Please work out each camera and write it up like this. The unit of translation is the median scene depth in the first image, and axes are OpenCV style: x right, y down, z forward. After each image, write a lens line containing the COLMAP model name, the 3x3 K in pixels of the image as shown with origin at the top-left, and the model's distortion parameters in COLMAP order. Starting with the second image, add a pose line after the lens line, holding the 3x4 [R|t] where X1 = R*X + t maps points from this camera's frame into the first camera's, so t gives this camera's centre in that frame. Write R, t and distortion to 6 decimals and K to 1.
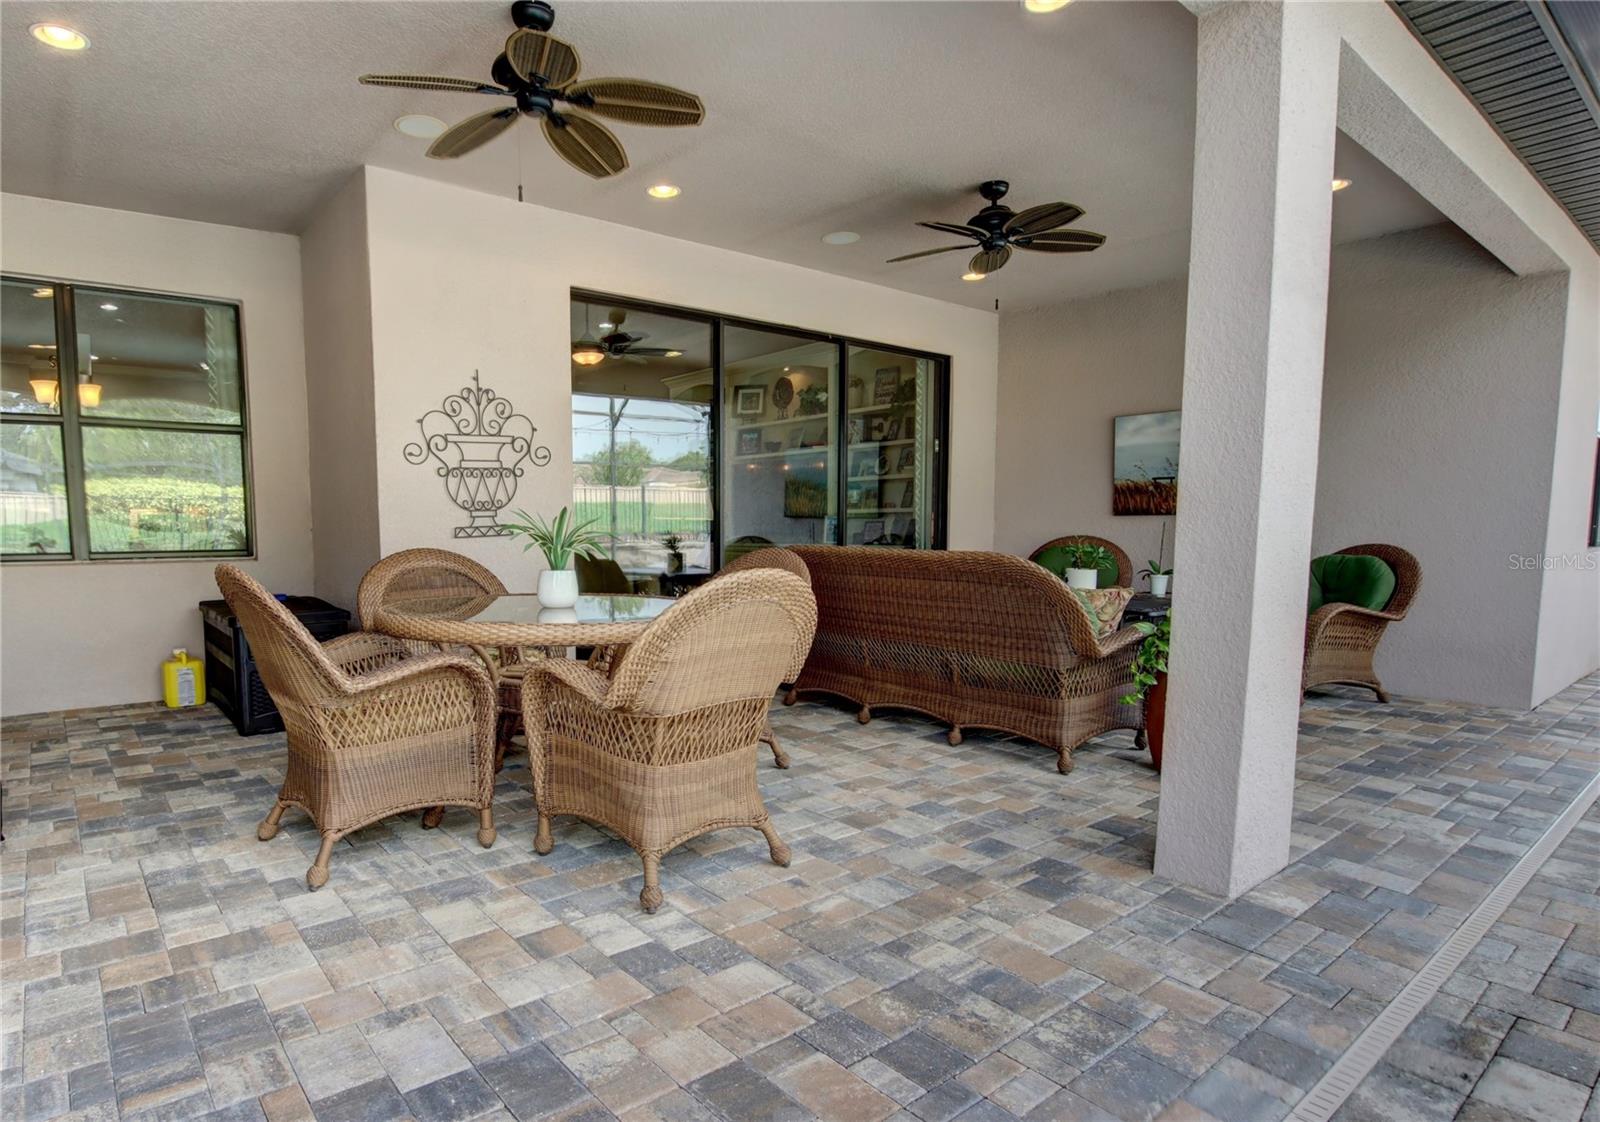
lens RADIAL K [[857.3, 0, 719.8], [0, 857.3, 613.2], [0, 0, 1]] dist [-0.017147, -0.000559]
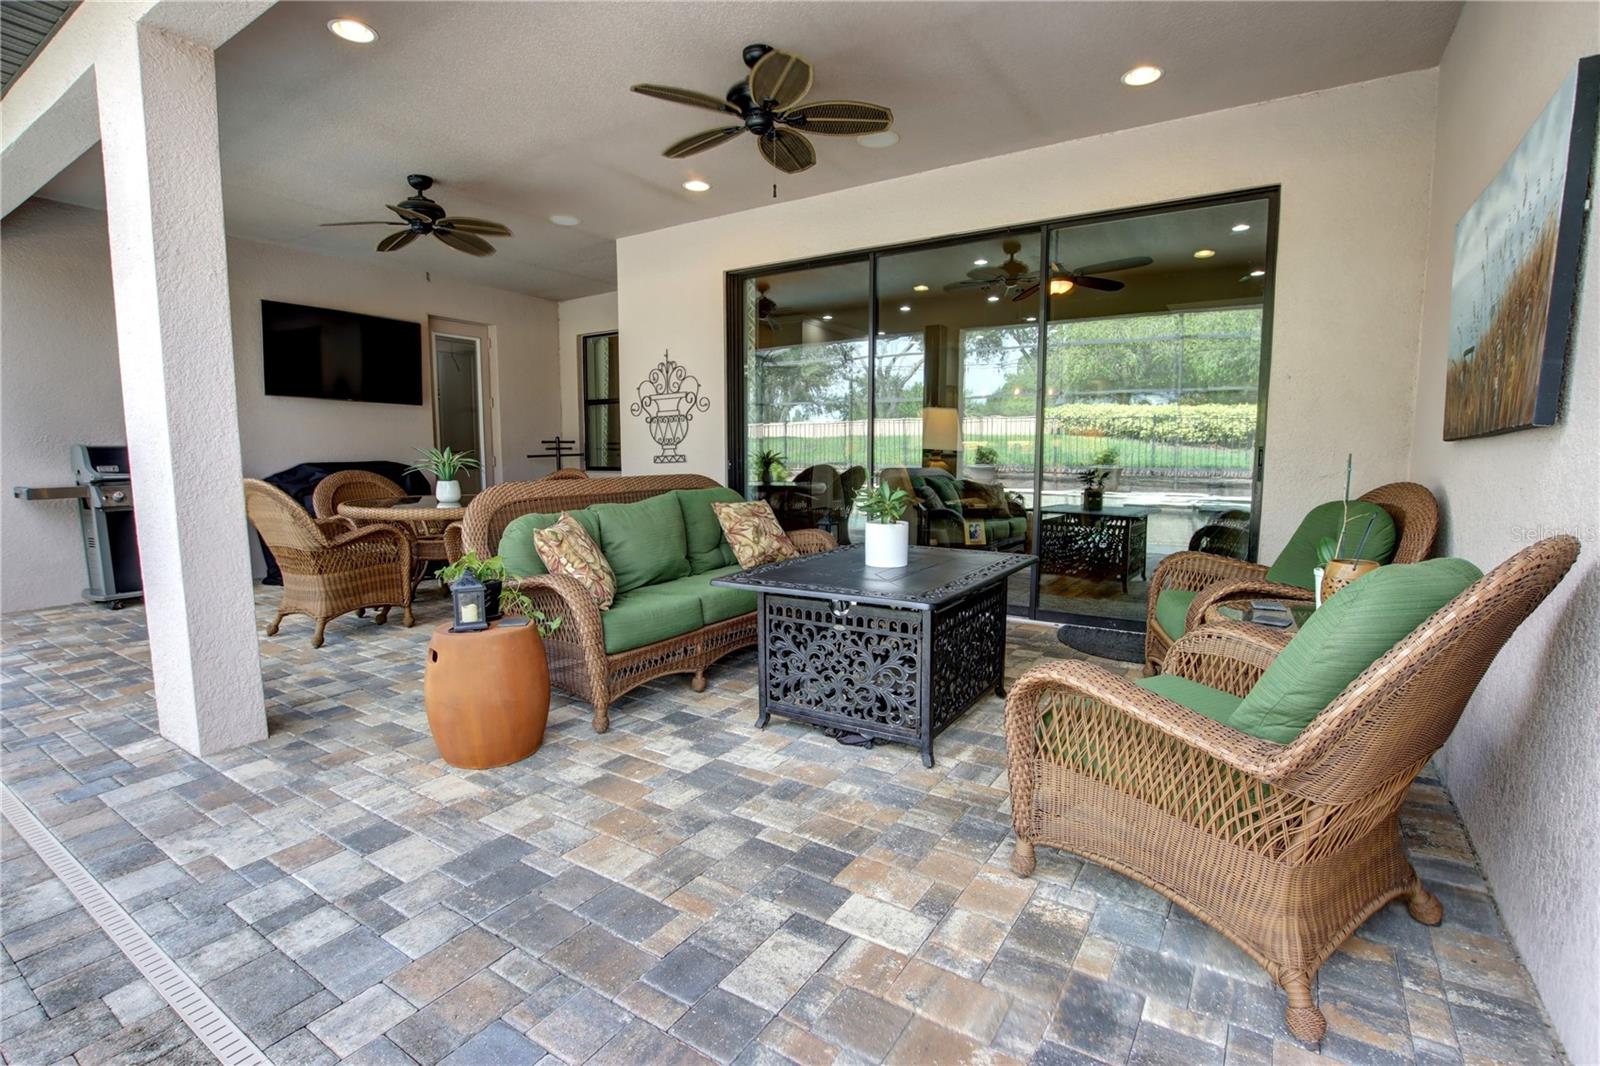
lens RADIAL K [[744.8, 0, 800.5], [0, 744.8, 541.6], [0, 0, 1]] dist [-0.031978, 0.002068]
pose [[0.341237, 0.113857, -0.933056, 1.023598], [-0.102467, 0.991227, 0.083481, -0.085971], [0.934376, 0.067121, 0.349910, 0.784996]]
